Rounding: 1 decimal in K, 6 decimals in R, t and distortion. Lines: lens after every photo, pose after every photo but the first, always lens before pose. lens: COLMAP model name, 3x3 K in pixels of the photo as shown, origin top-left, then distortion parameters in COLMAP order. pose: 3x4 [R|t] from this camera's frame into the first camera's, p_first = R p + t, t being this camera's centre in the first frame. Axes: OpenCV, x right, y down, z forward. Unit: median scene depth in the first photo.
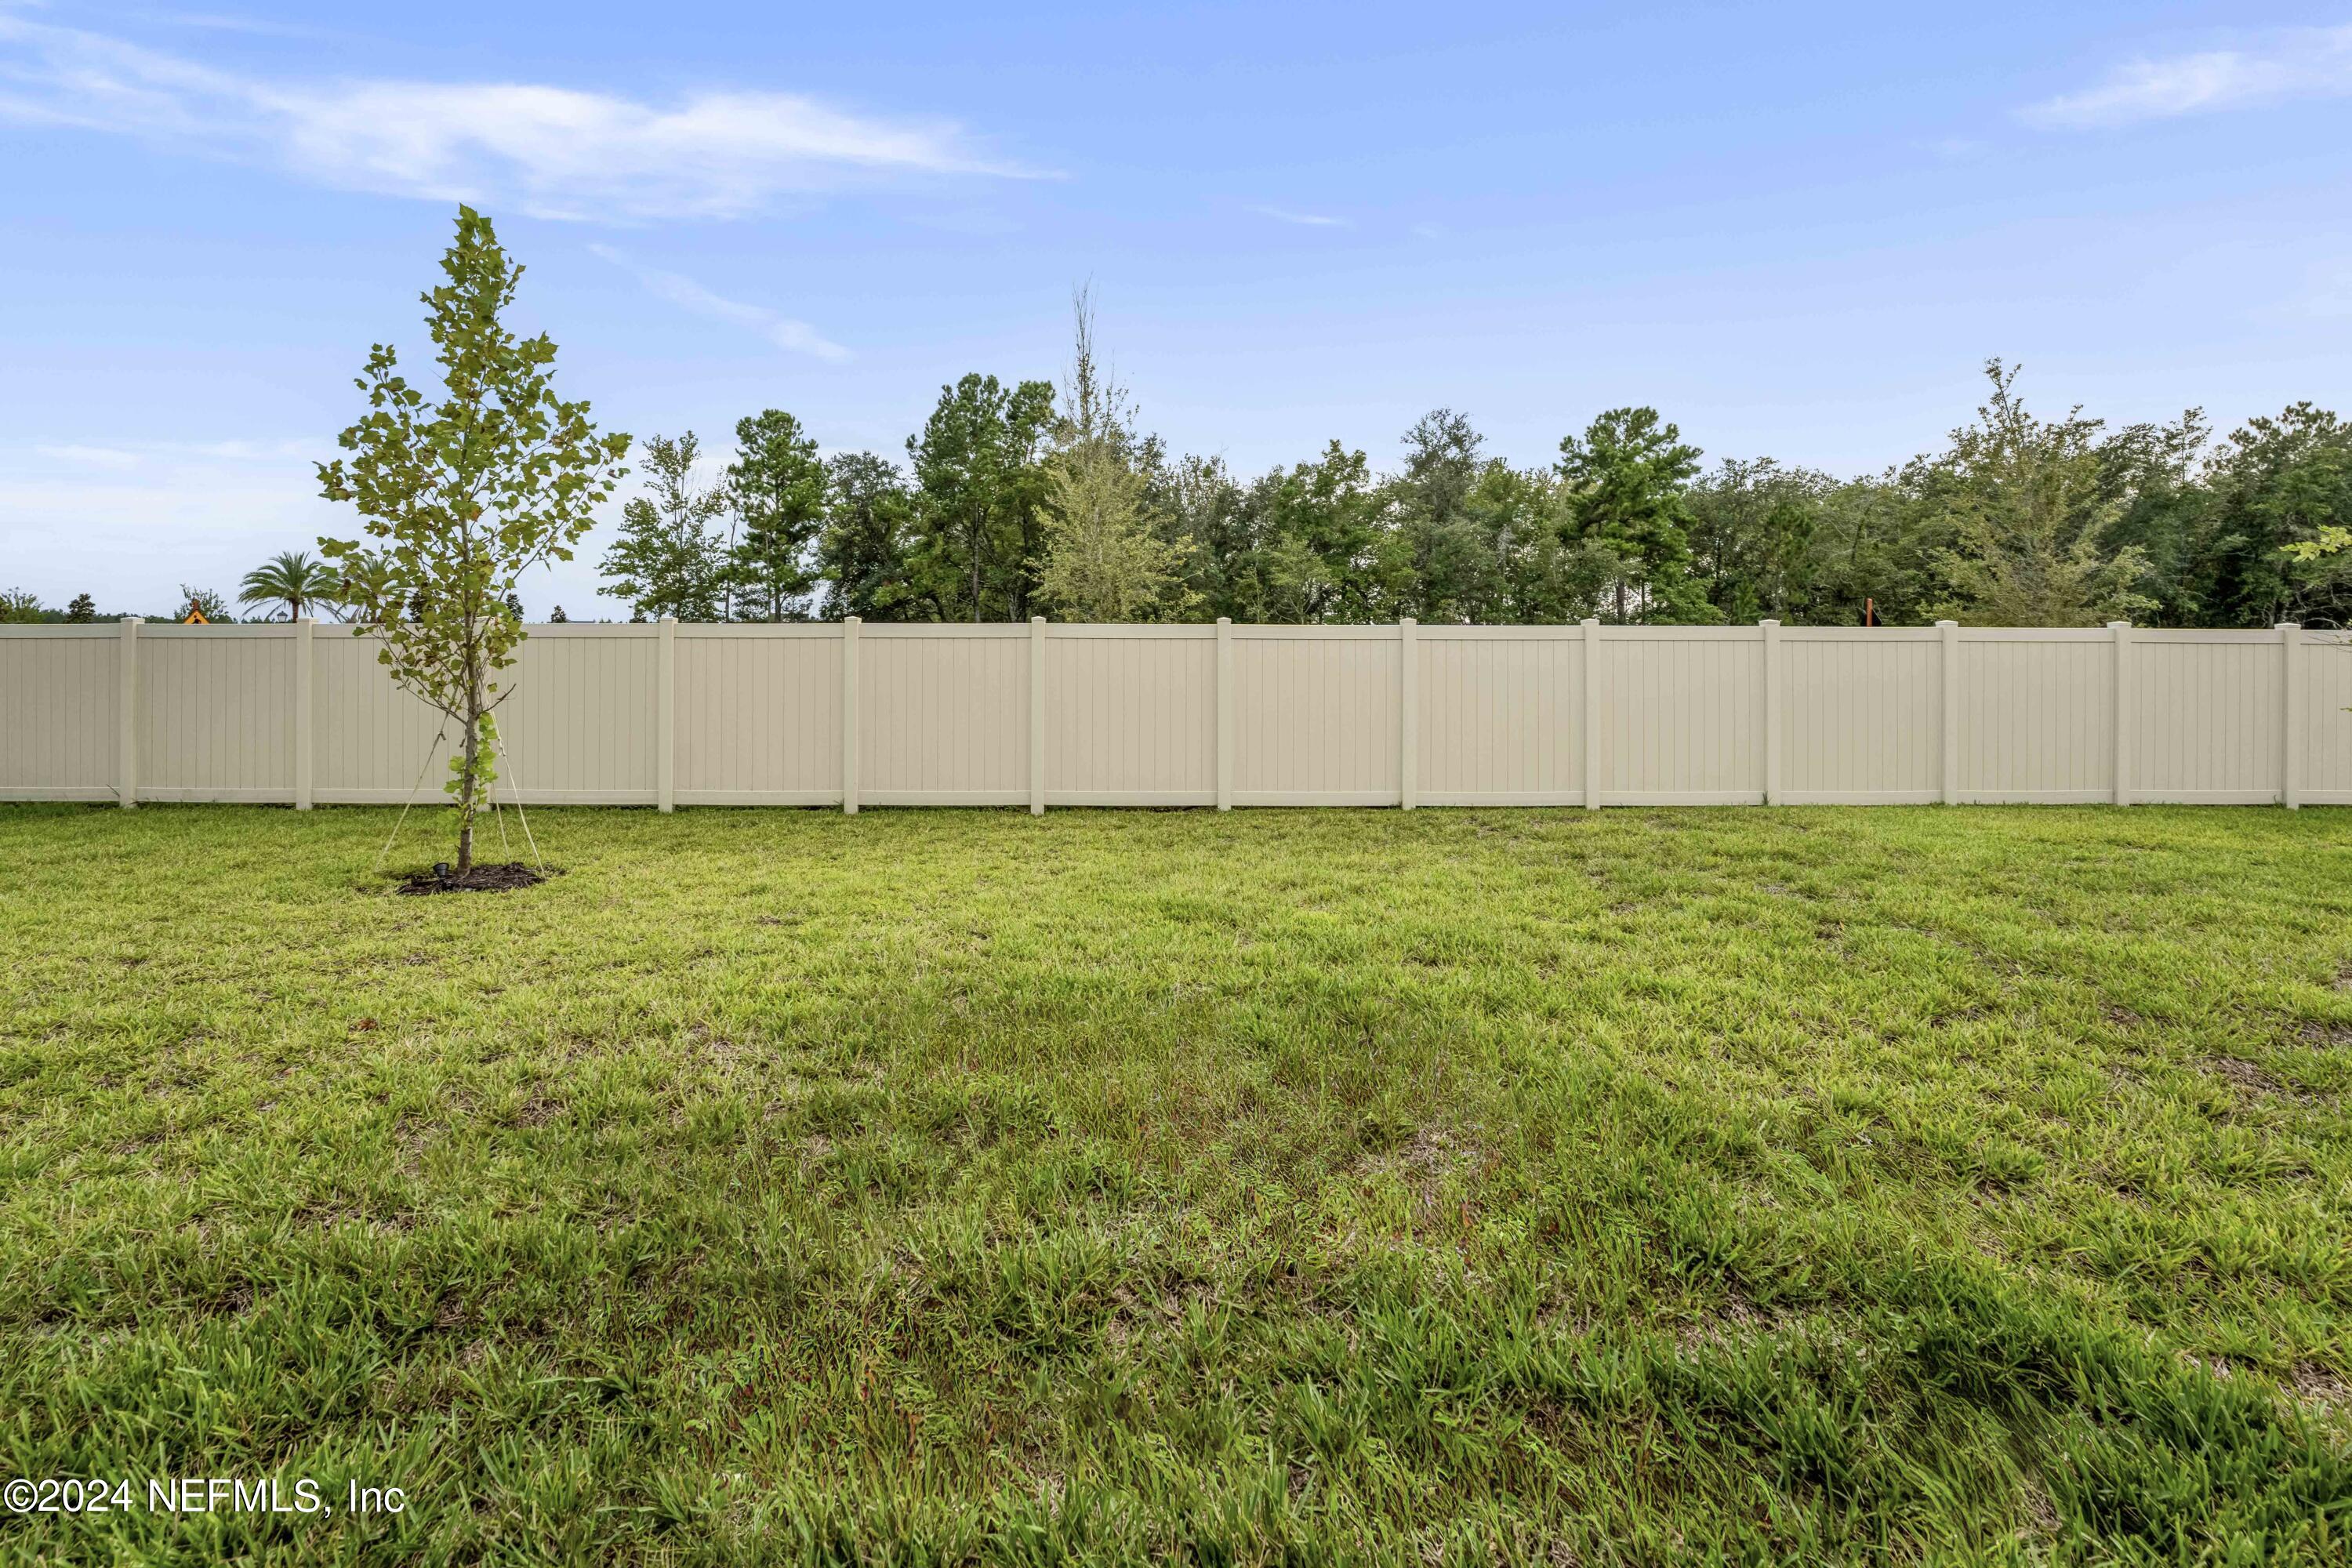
lens RADIAL K [[992.6, 0, 1100.8], [0, 992.6, 672.1], [0, 0, 1]] dist [-0.029946, -0.000034]
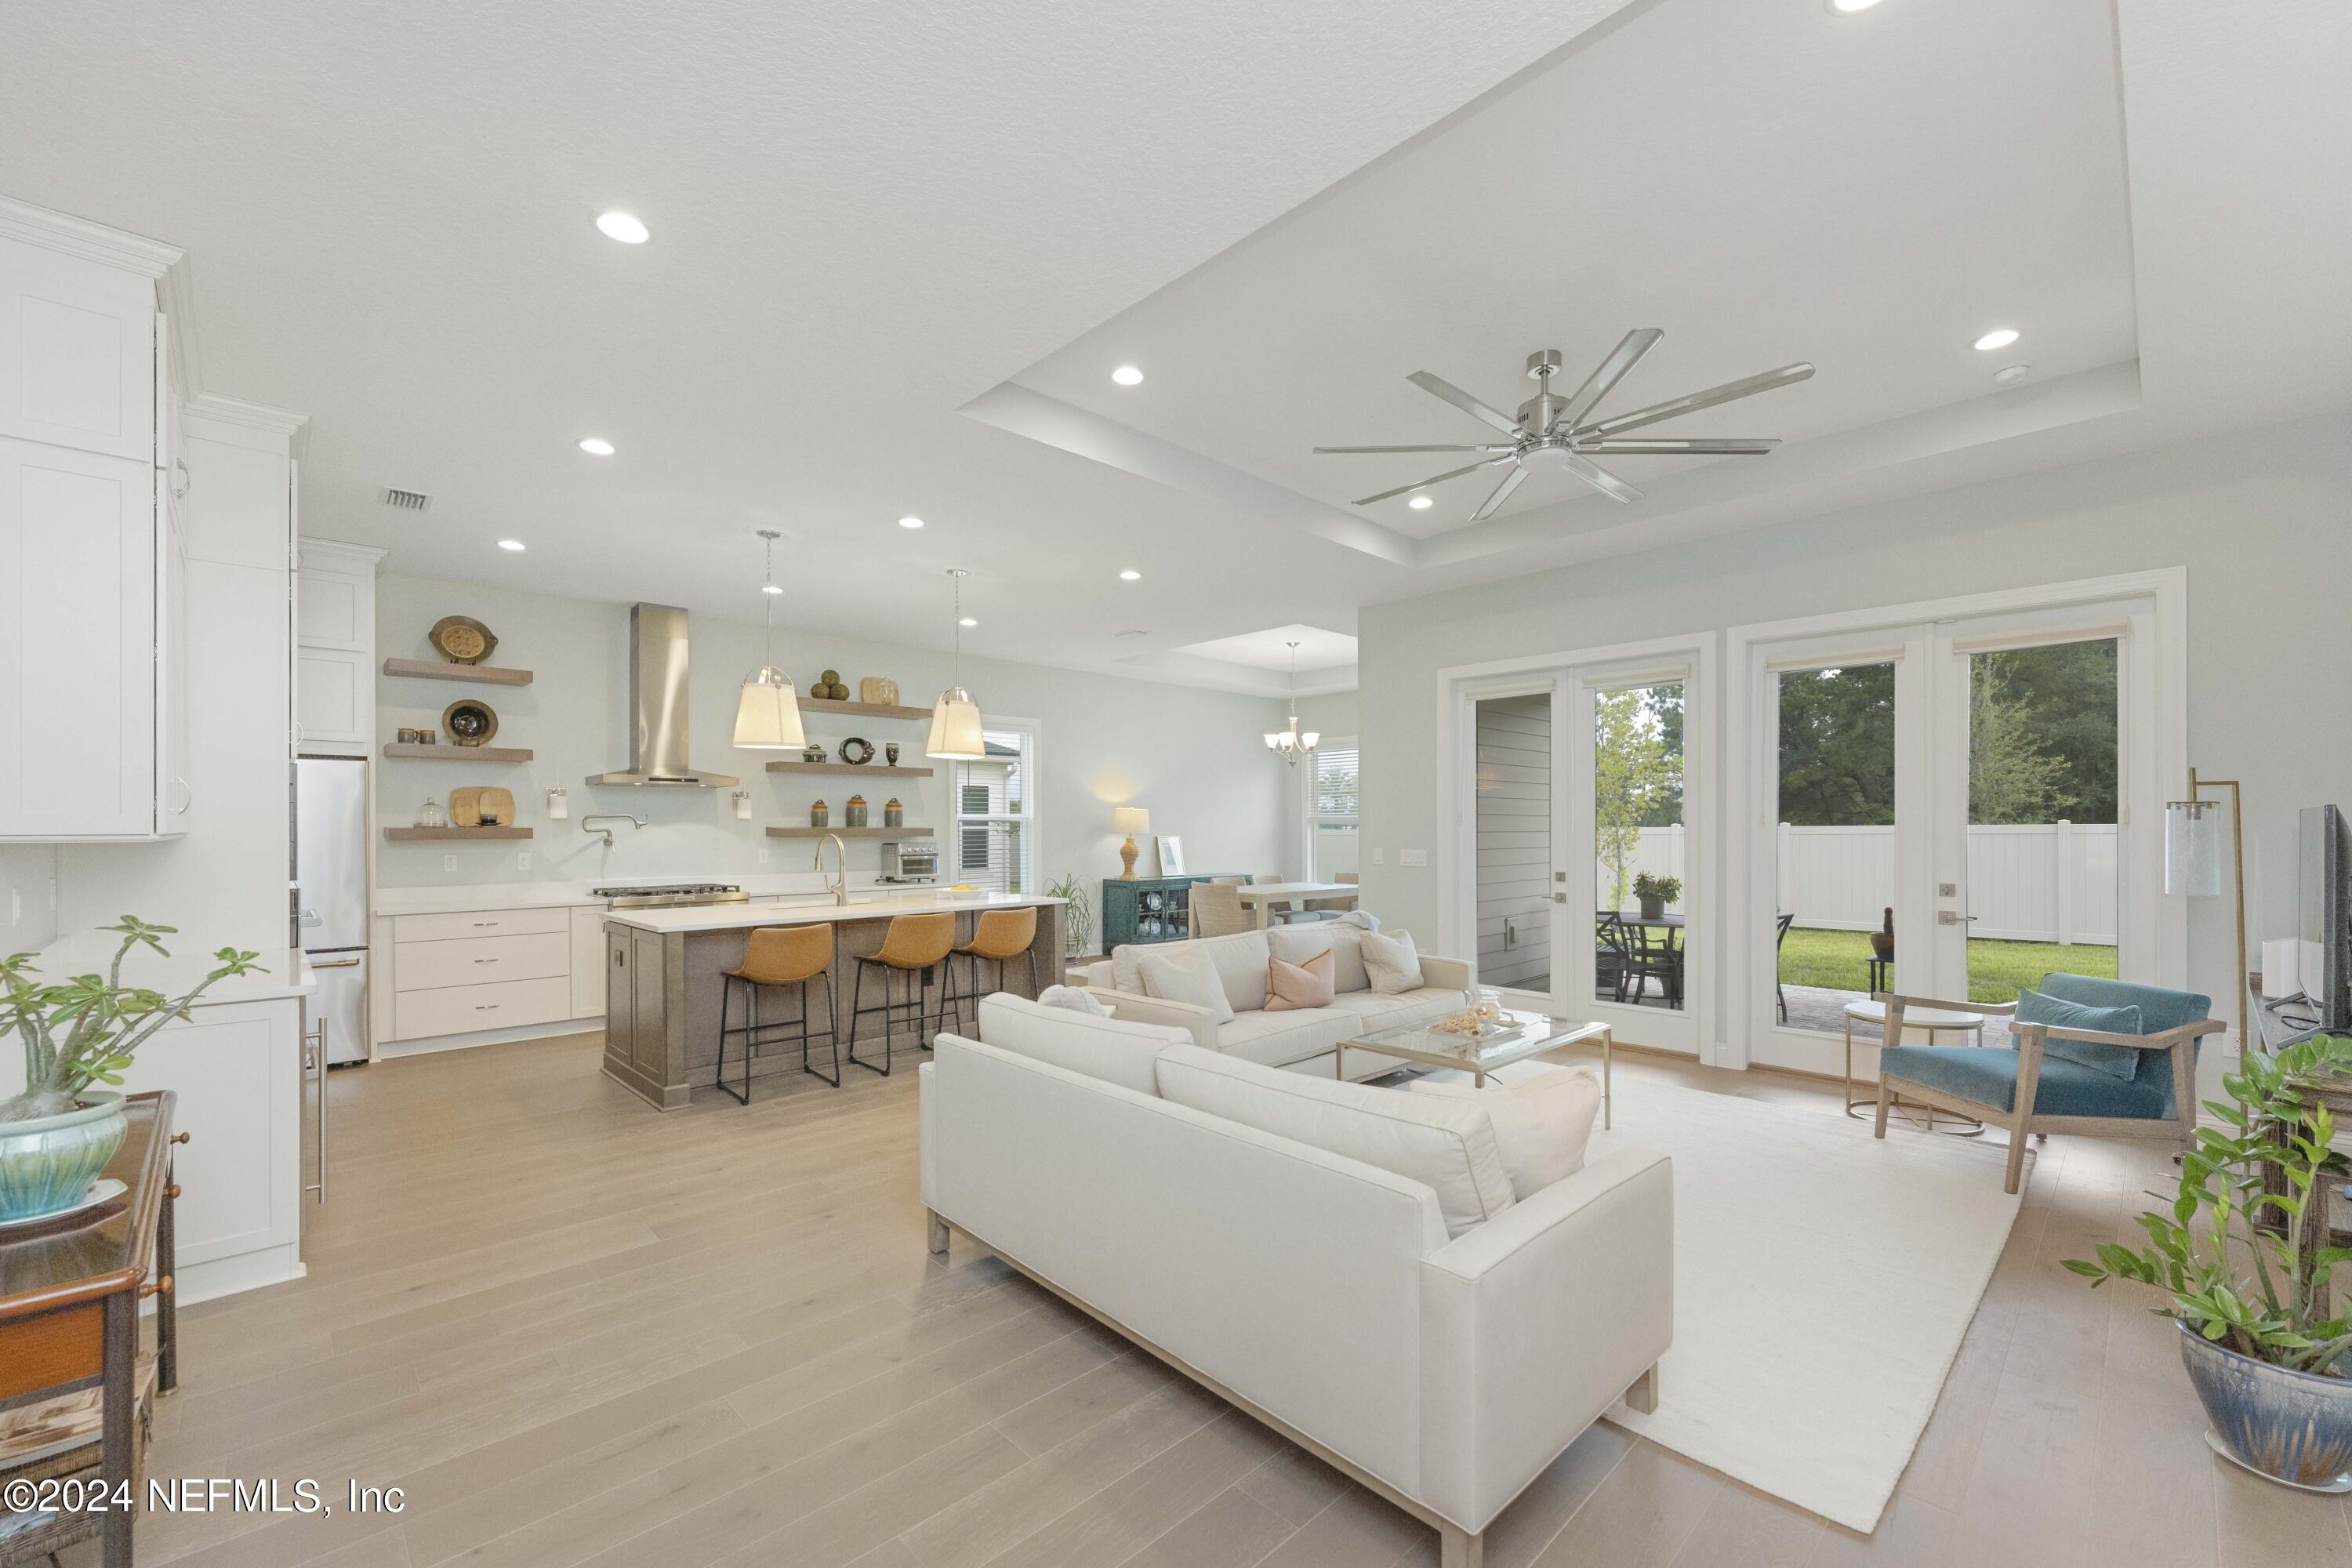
lens RADIAL K [[940.1, 0, 1189.7], [0, 940.1, 826.4], [0, 0, 1]] dist [0.008333, -0.000193]
pose [[0.706416, -0.011921, -0.707697, 0.037954], [-0.003370, 0.999790, -0.020205, -0.001804], [0.707789, 0.016658, 0.706227, -0.186997]]
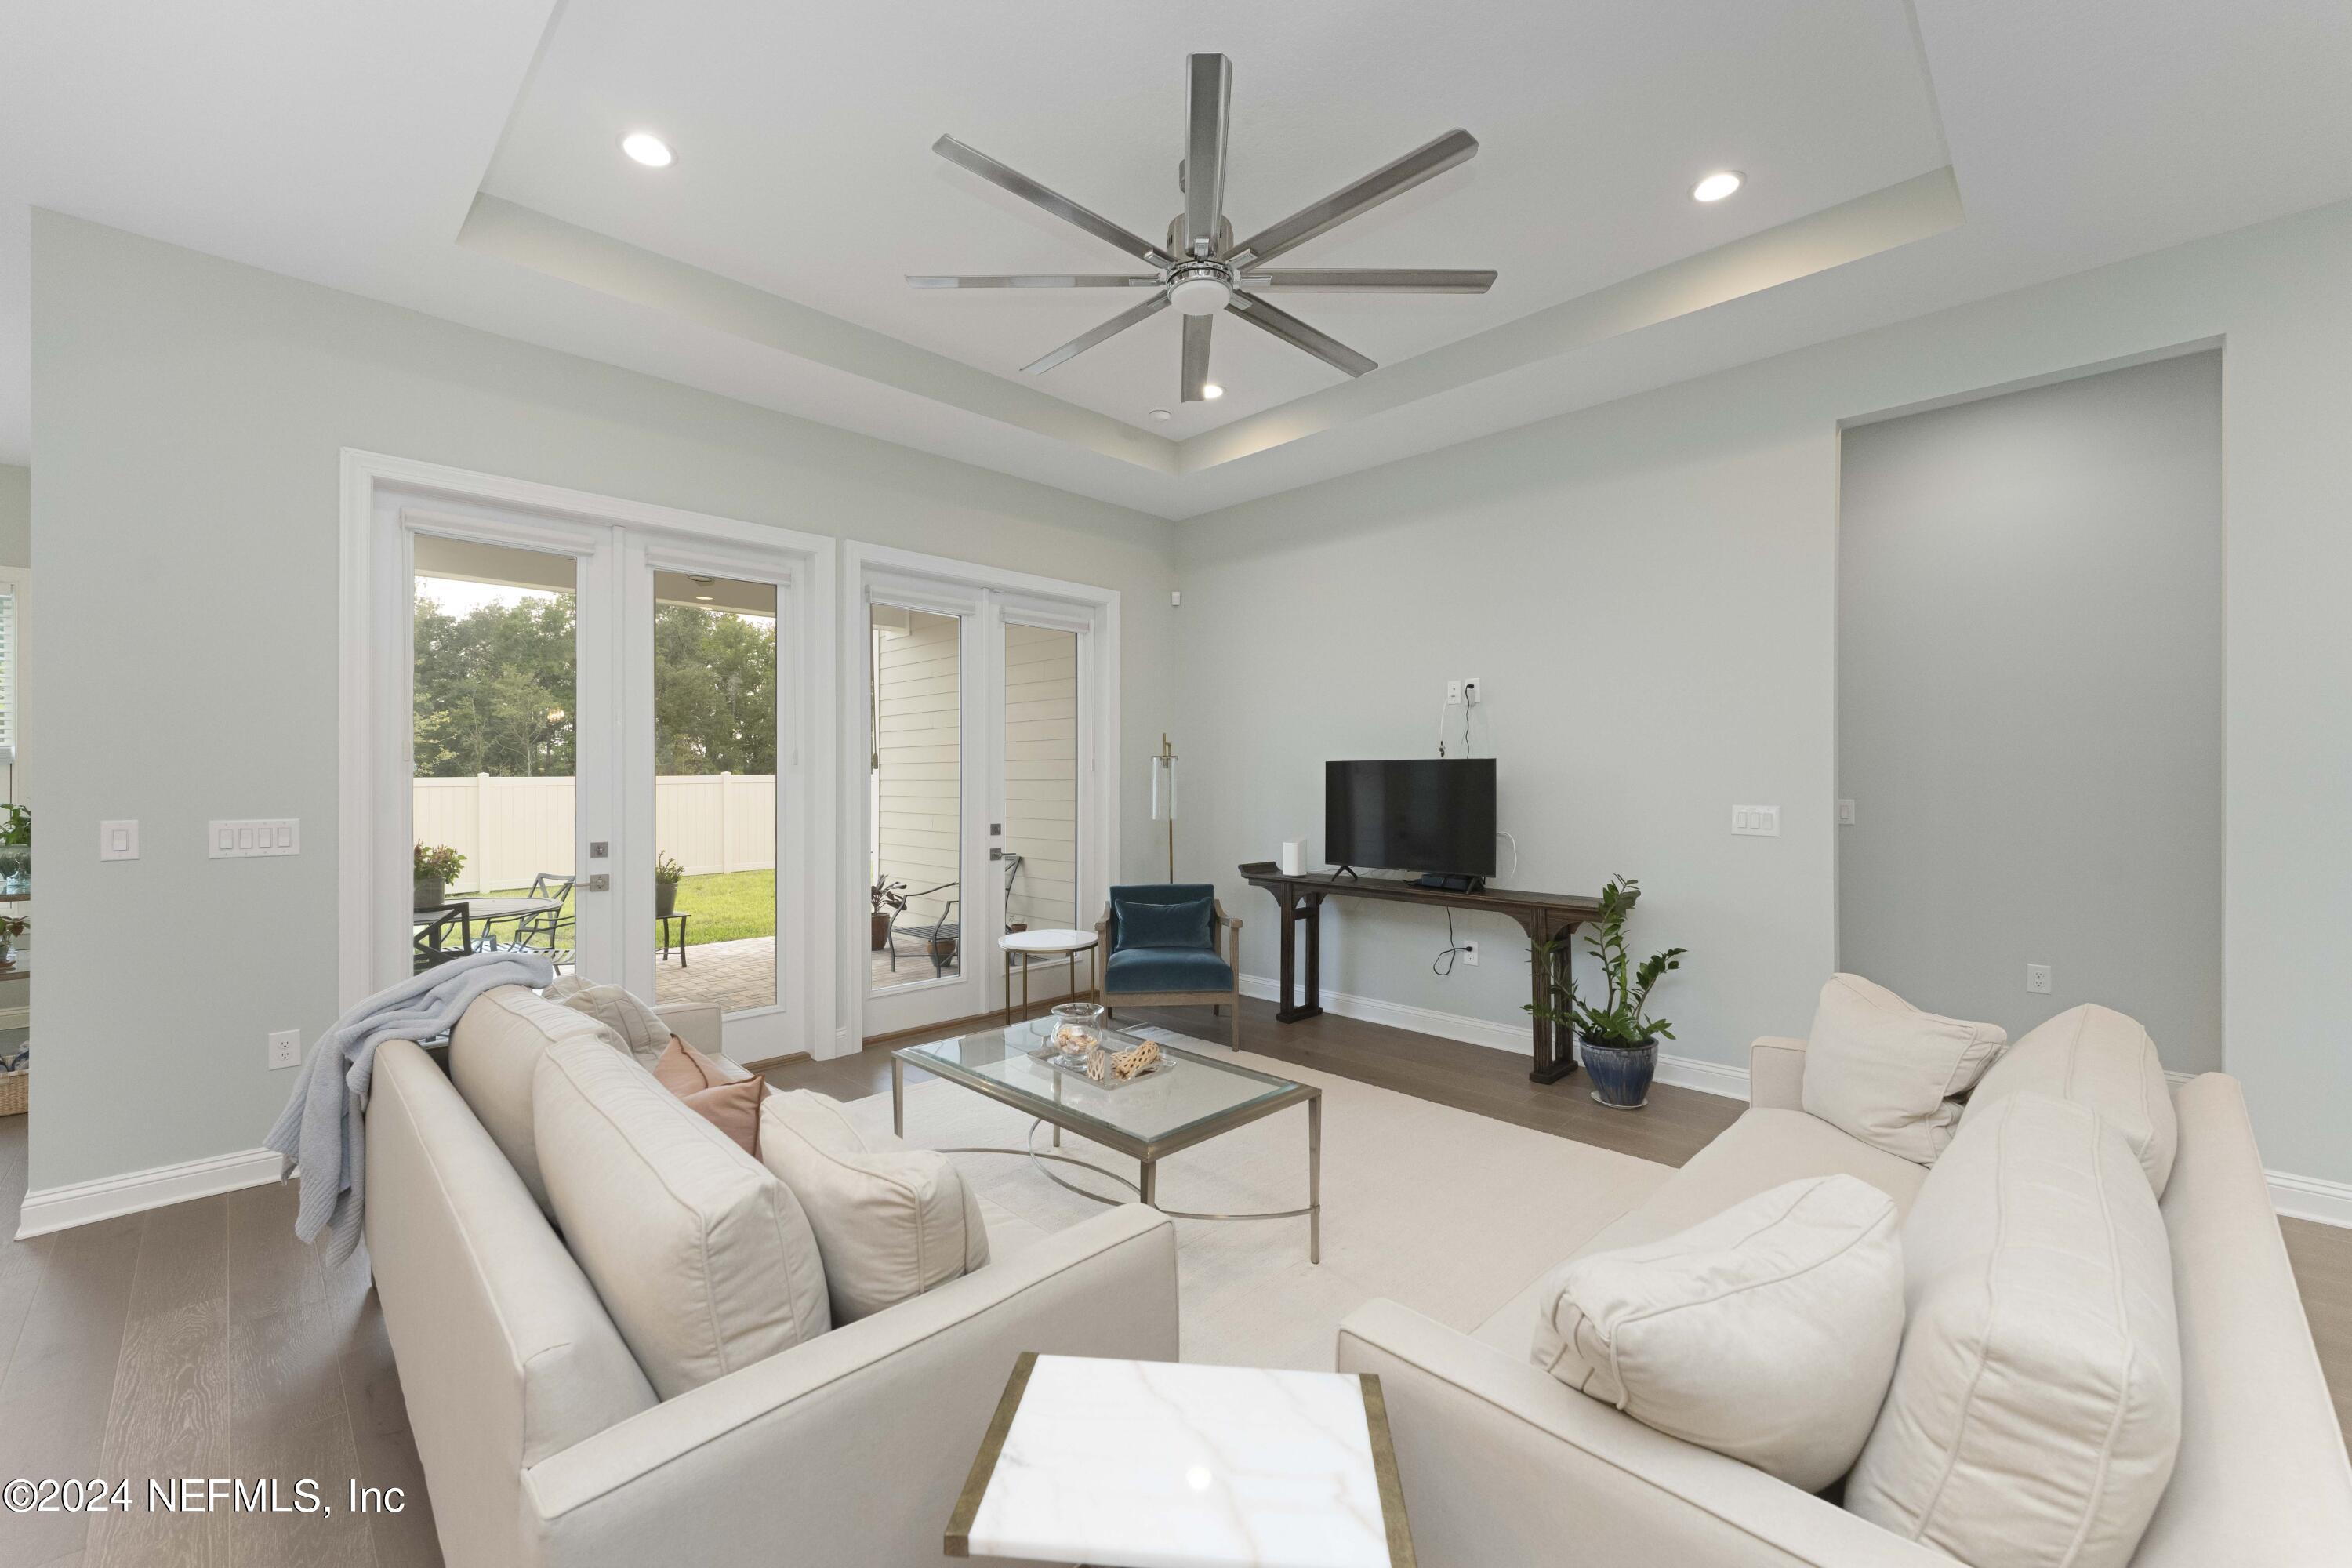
lens RADIAL K [[940.1, 0, 1173.4], [0, 940.1, 769.0], [0, 0, 1]] dist [0.008333, -0.000193]
pose [[0.693184, -0.002992, 0.720754, -0.037702], [0.021701, 0.999625, -0.016721, -0.002253], [-0.720434, 0.027232, 0.692989, -0.155184]]
